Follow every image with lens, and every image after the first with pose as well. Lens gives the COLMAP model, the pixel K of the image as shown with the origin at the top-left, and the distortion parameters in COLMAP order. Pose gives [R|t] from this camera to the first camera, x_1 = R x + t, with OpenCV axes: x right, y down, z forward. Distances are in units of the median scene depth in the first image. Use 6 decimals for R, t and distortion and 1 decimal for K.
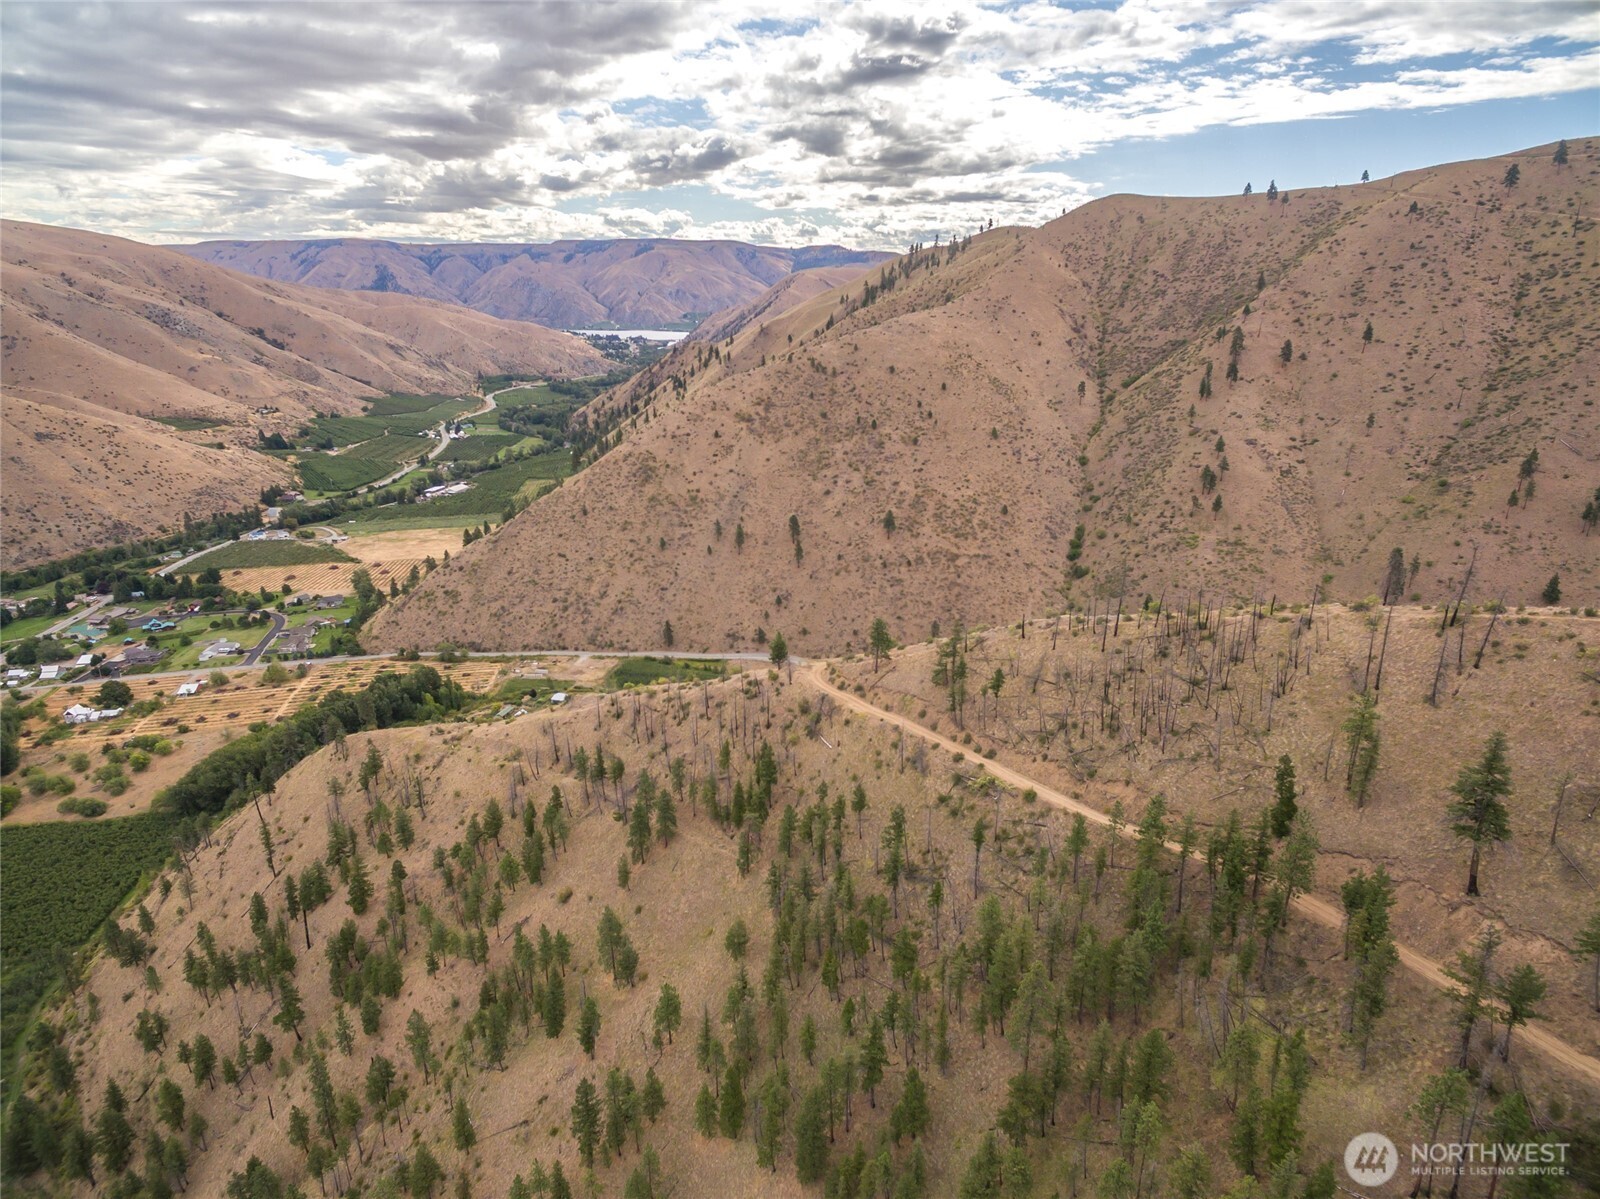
lens RADIAL K [[890.3, 0, 784.2], [0, 890.3, 604.0], [0, 0, 1]] dist [0.012472, -0.000523]
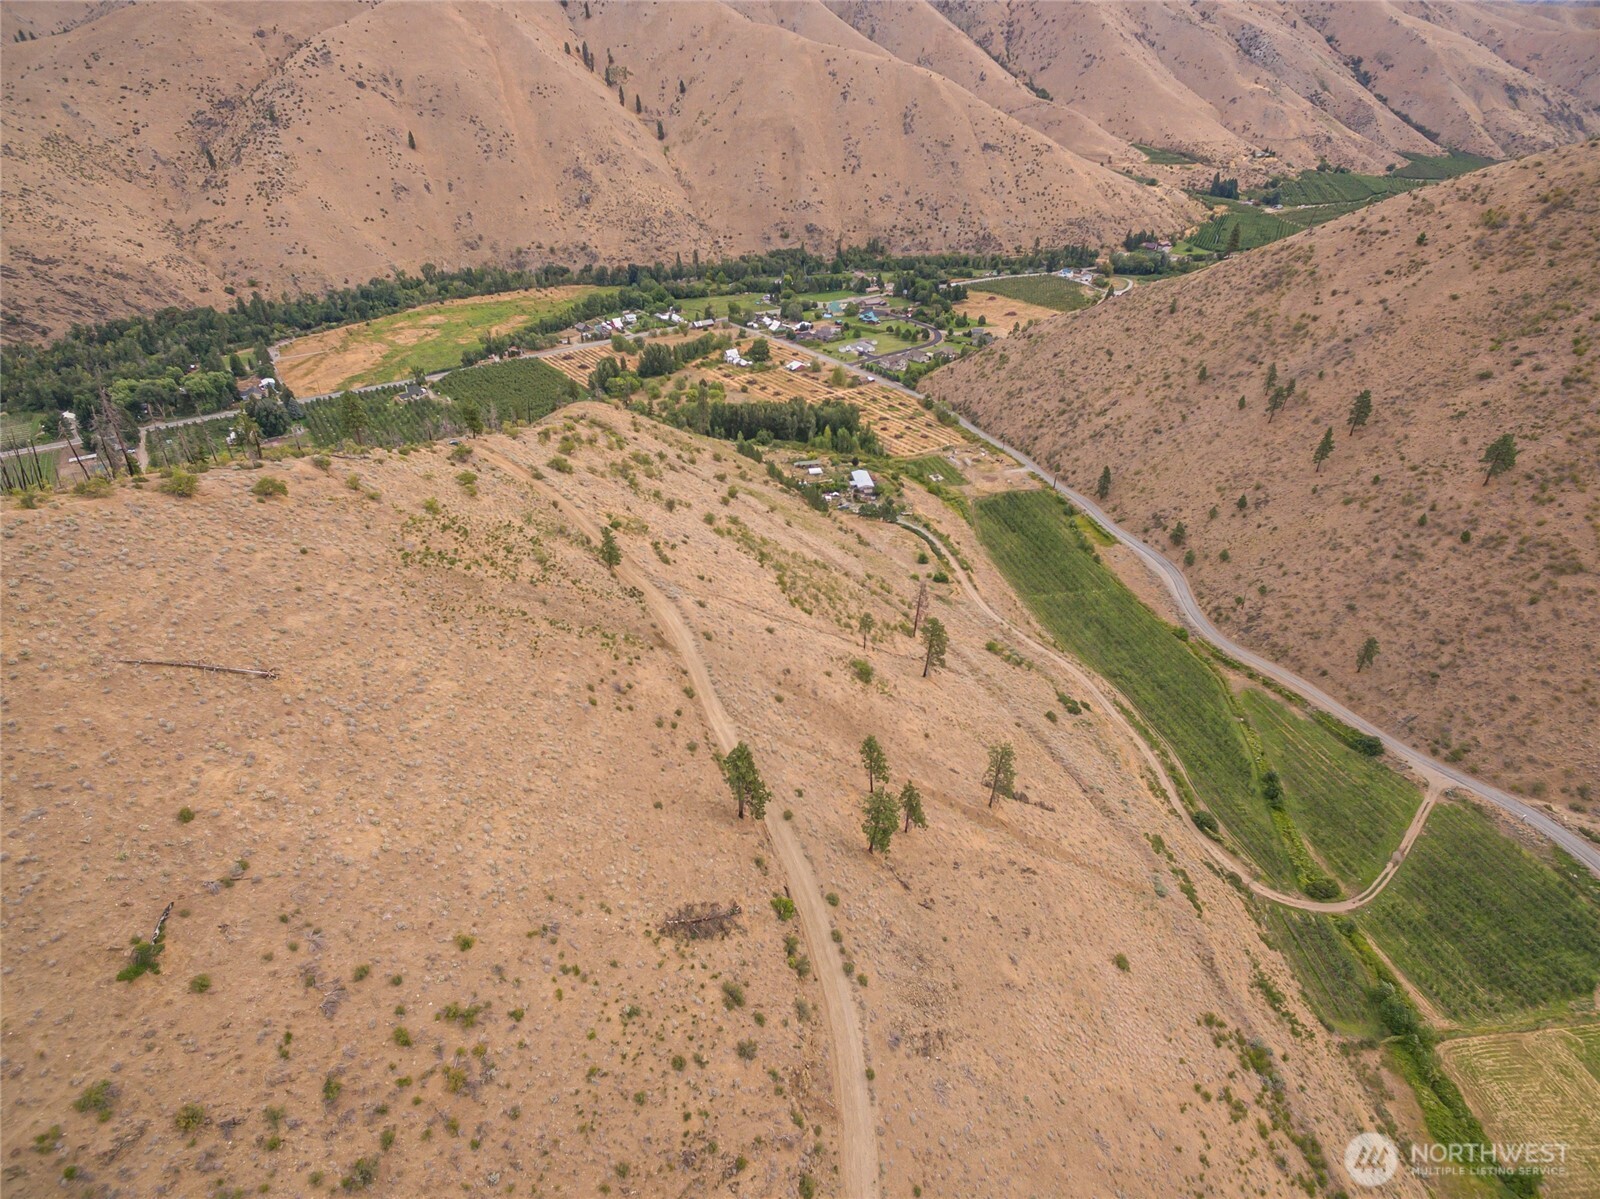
lens RADIAL K [[890.3, 0, 792.9], [0, 890.3, 598.4], [0, 0, 1]] dist [0.012472, -0.000523]
pose [[0.425436, 0.493780, -0.758410, 0.361470], [-0.301780, 0.867472, 0.395501, -0.096191], [0.853190, 0.060613, 0.518067, 0.343833]]
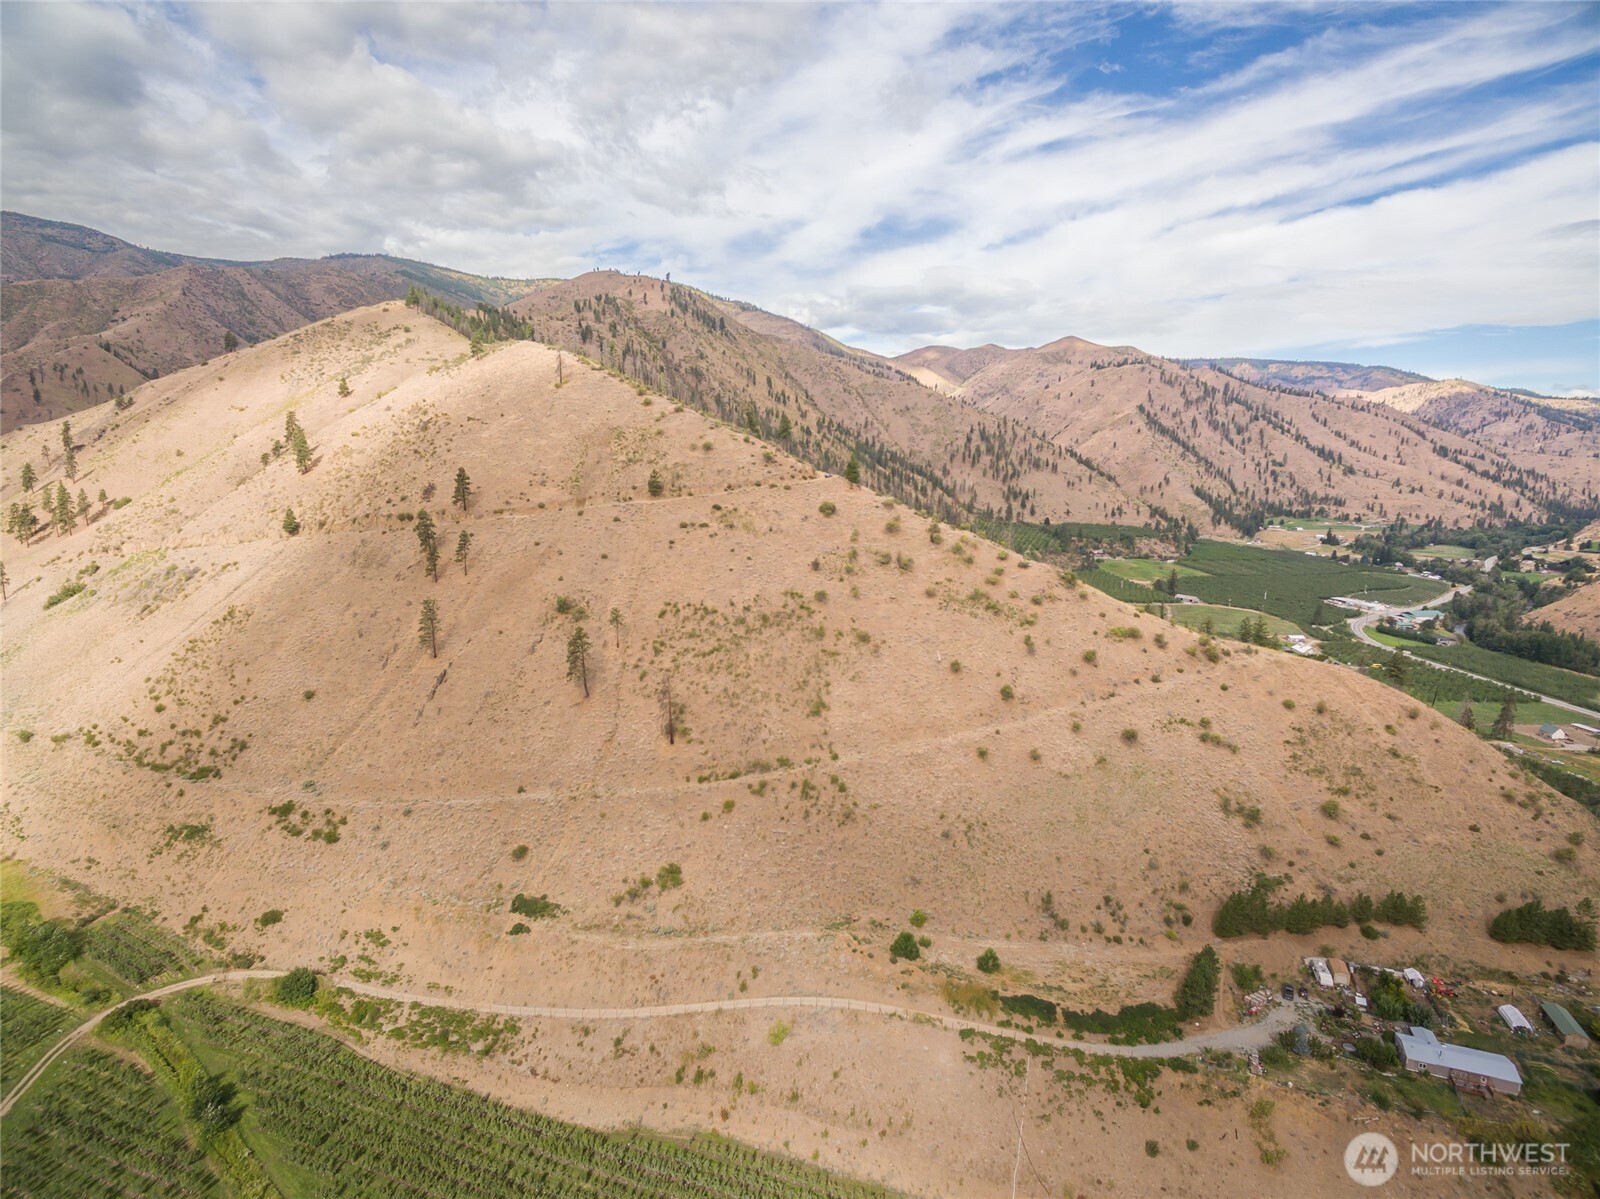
lens RADIAL K [[890.3, 0, 802.9], [0, 890.3, 583.7], [0, 0, 1]] dist [0.012472, -0.000523]
pose [[-0.999256, -0.019320, 0.033381, 0.009979], [-0.000984, 0.877982, 0.478693, -0.171937], [-0.038557, 0.478304, -0.877348, 0.908082]]
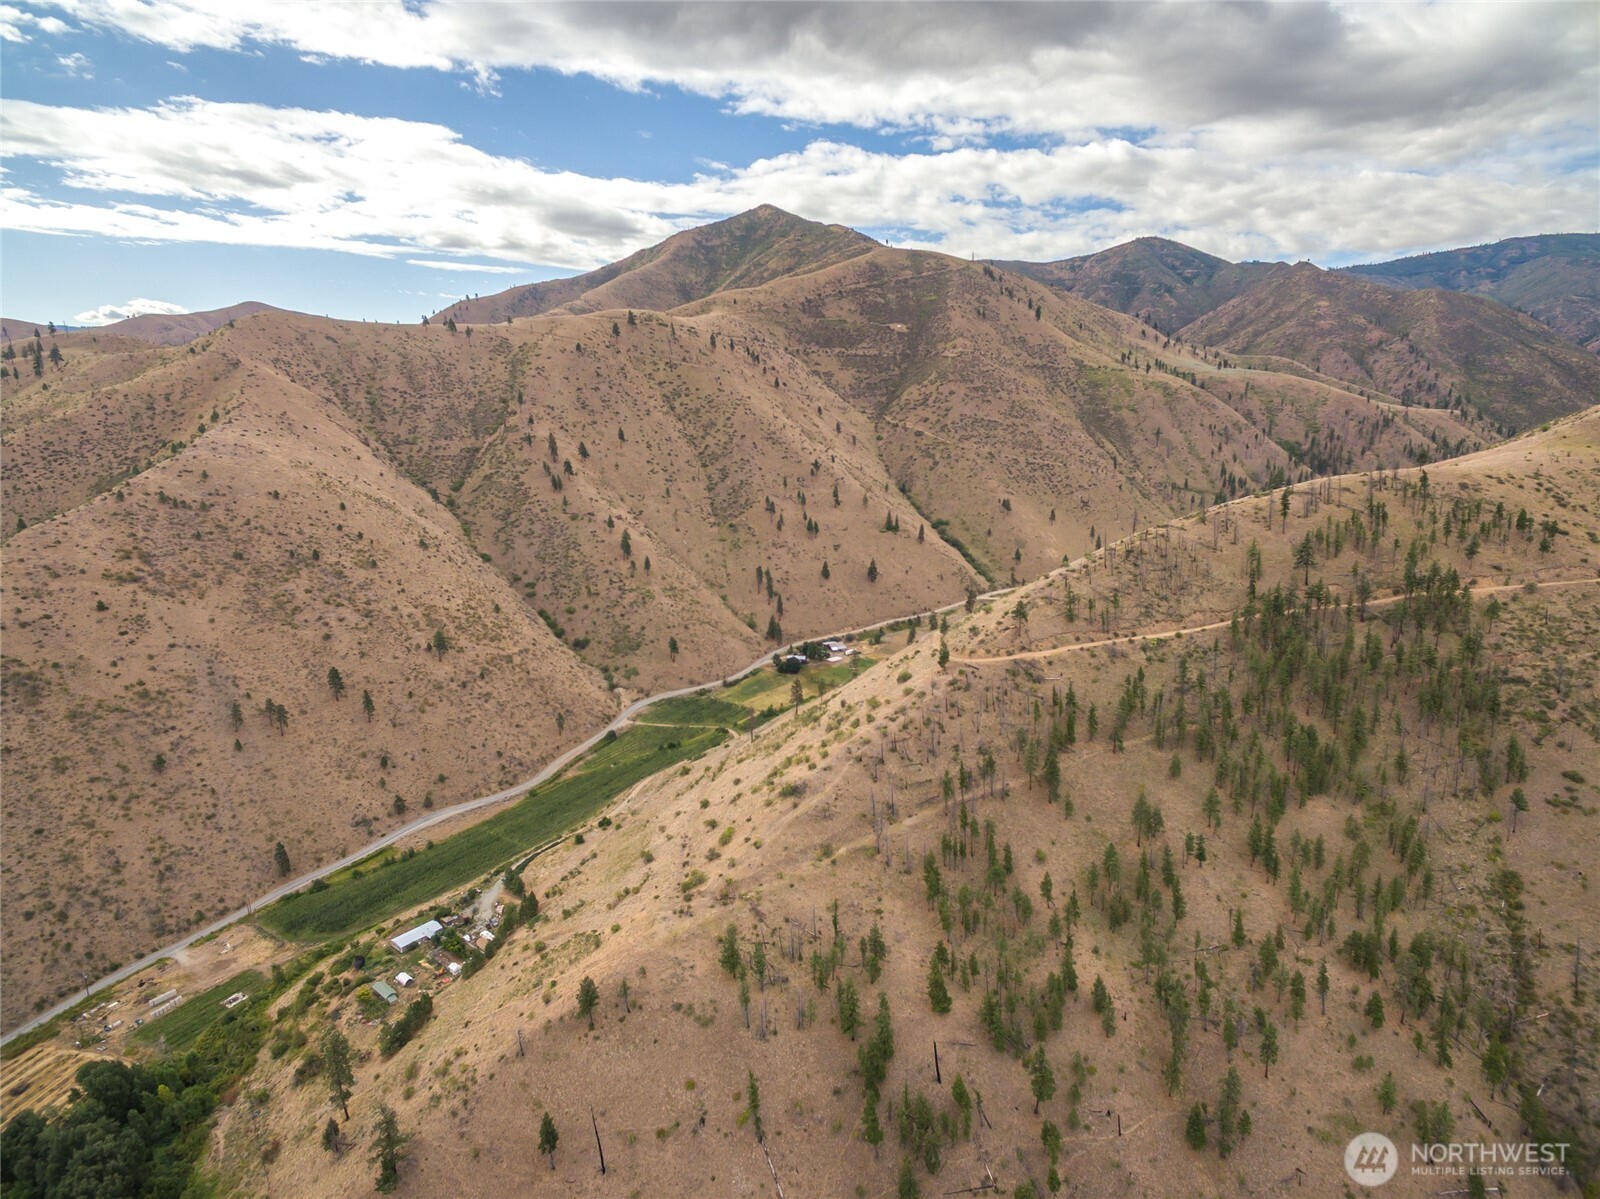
lens RADIAL K [[890.3, 0, 785.8], [0, 890.3, 611.1], [0, 0, 1]] dist [0.012472, -0.000523]
pose [[0.382672, -0.214103, 0.898734, -0.543449], [0.314916, 0.944749, 0.090977, -0.088729], [-0.868556, 0.248211, 0.428953, 0.251255]]
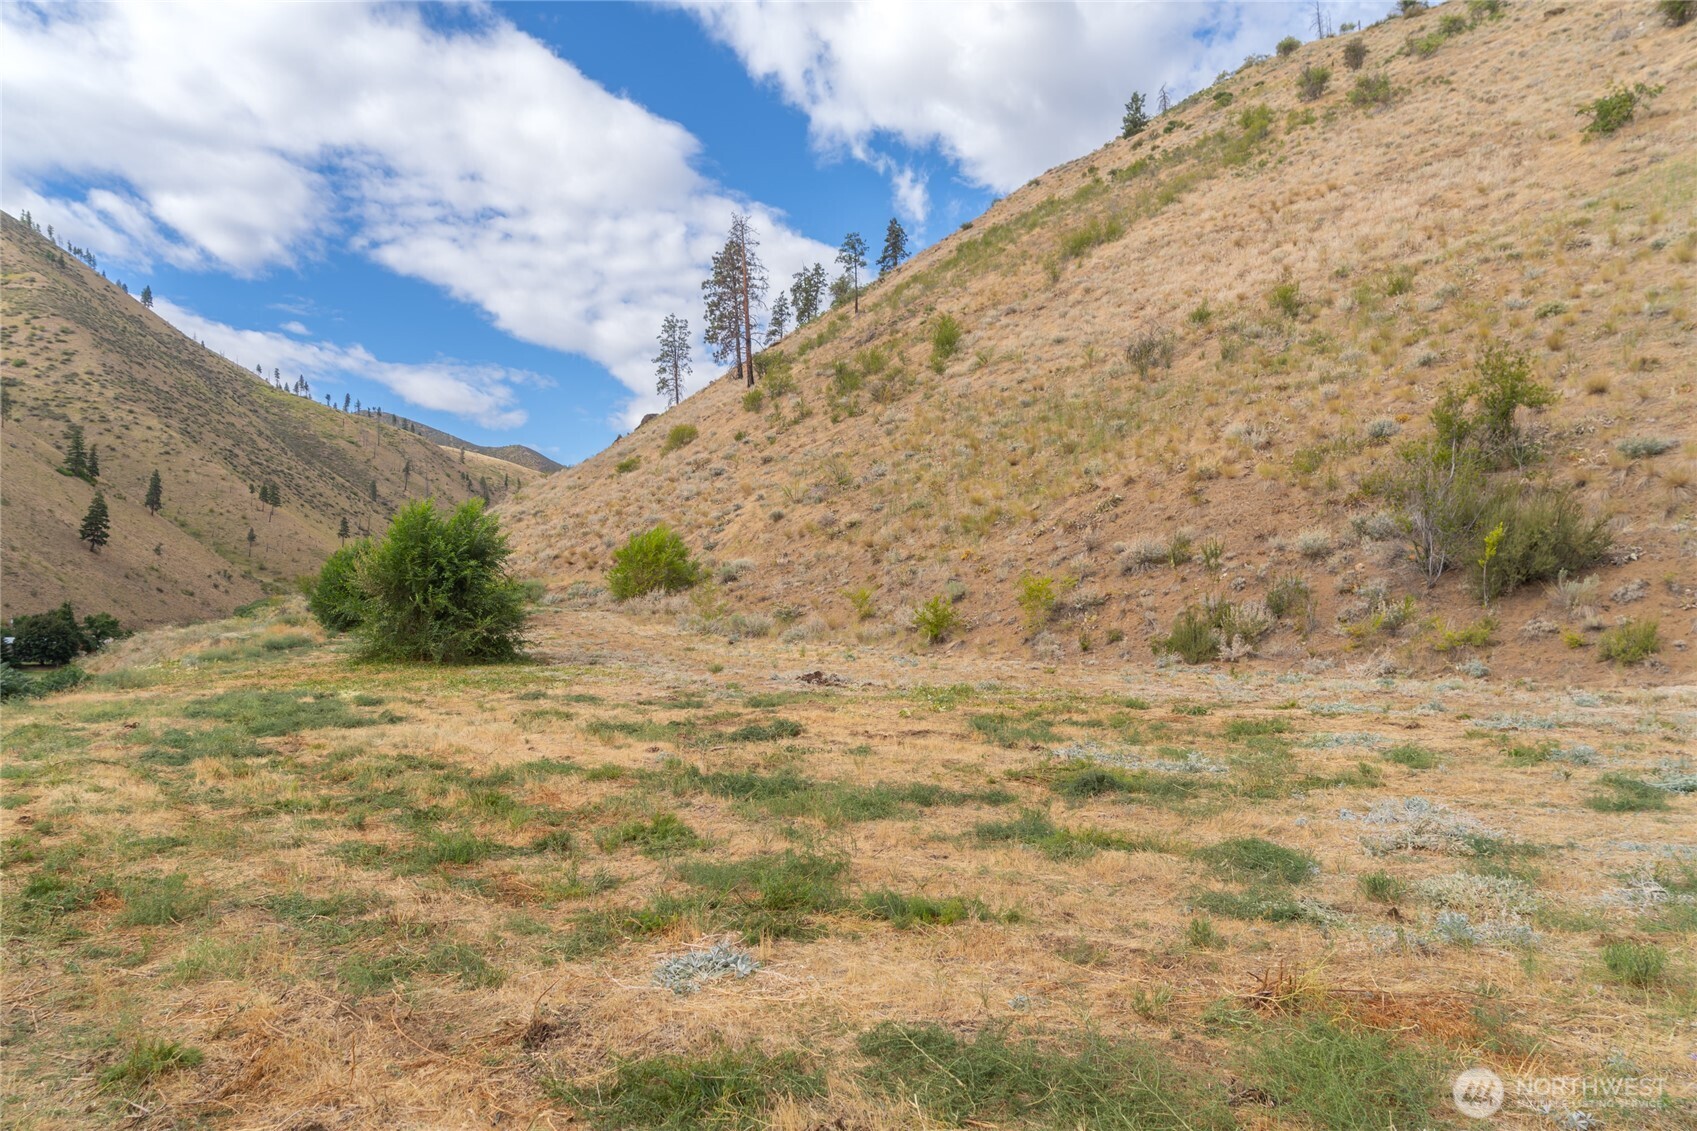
lens RADIAL K [[1130.0, 0, 822.3], [0, 1130.0, 554.1], [0, 0, 1]] dist [-0.028318, 0.016305]
pose [[-0.567976, 0.080049, 0.819143, -0.092187], [0.281453, 0.954148, 0.101911, 0.079241], [-0.773426, 0.288433, -0.564463, 0.720256]]
